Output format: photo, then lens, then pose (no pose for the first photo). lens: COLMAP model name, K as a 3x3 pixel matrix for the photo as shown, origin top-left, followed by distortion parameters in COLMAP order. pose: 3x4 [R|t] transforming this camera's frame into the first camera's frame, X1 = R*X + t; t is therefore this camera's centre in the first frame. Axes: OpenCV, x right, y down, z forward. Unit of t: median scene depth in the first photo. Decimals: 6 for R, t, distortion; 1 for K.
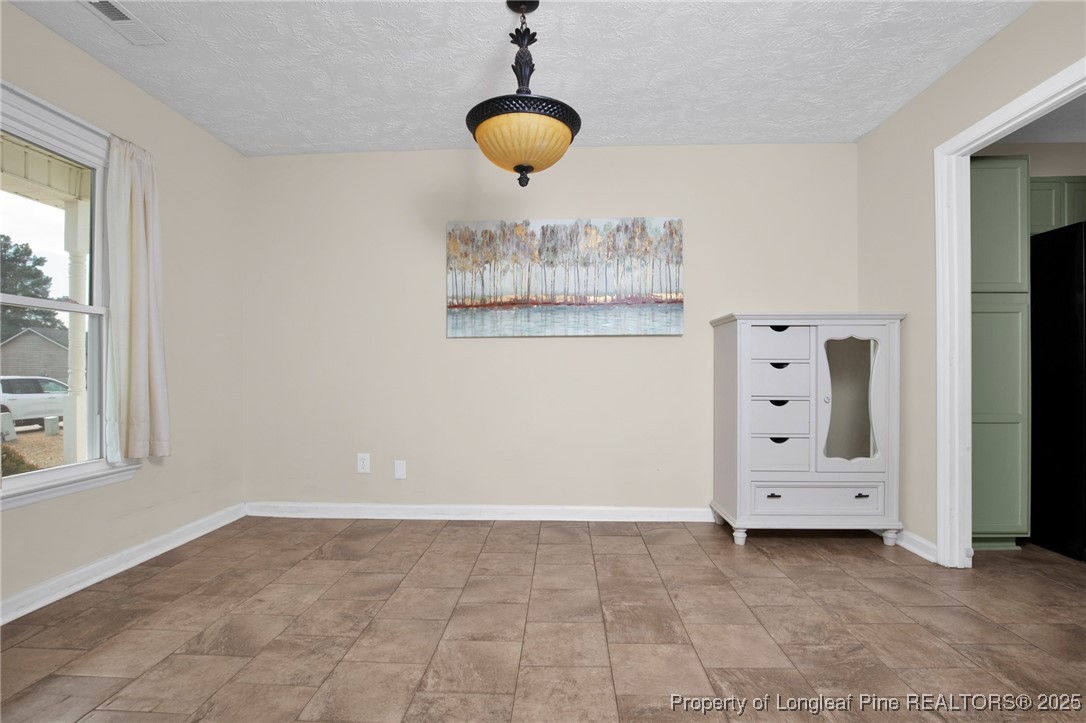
lens RADIAL K [[518.6, 0, 544.6], [0, 518.6, 369.3], [0, 0, 1]] dist [-0.019638, 0.000640]
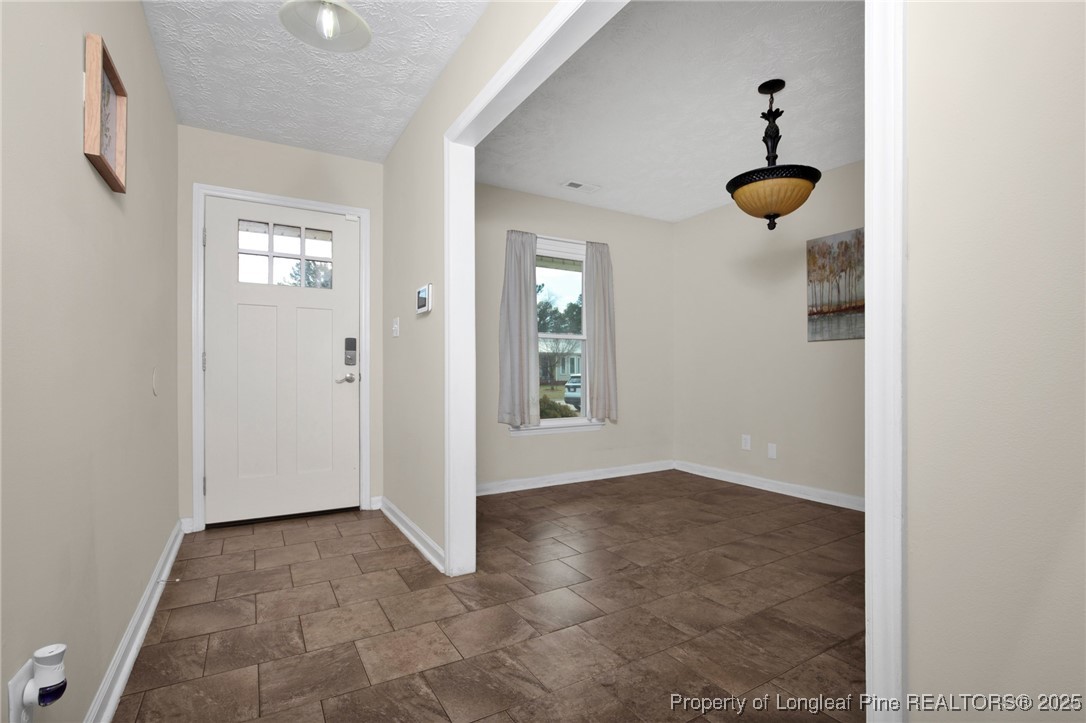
lens RADIAL K [[518.6, 0, 544.6], [0, 518.6, 369.3], [0, 0, 1]] dist [-0.019638, 0.000640]
pose [[0.554752, 0.000397, -0.832016, 0.443564], [0.002294, 0.999995, 0.002007, -0.002833], [0.832013, -0.003022, 0.554748, -0.124419]]
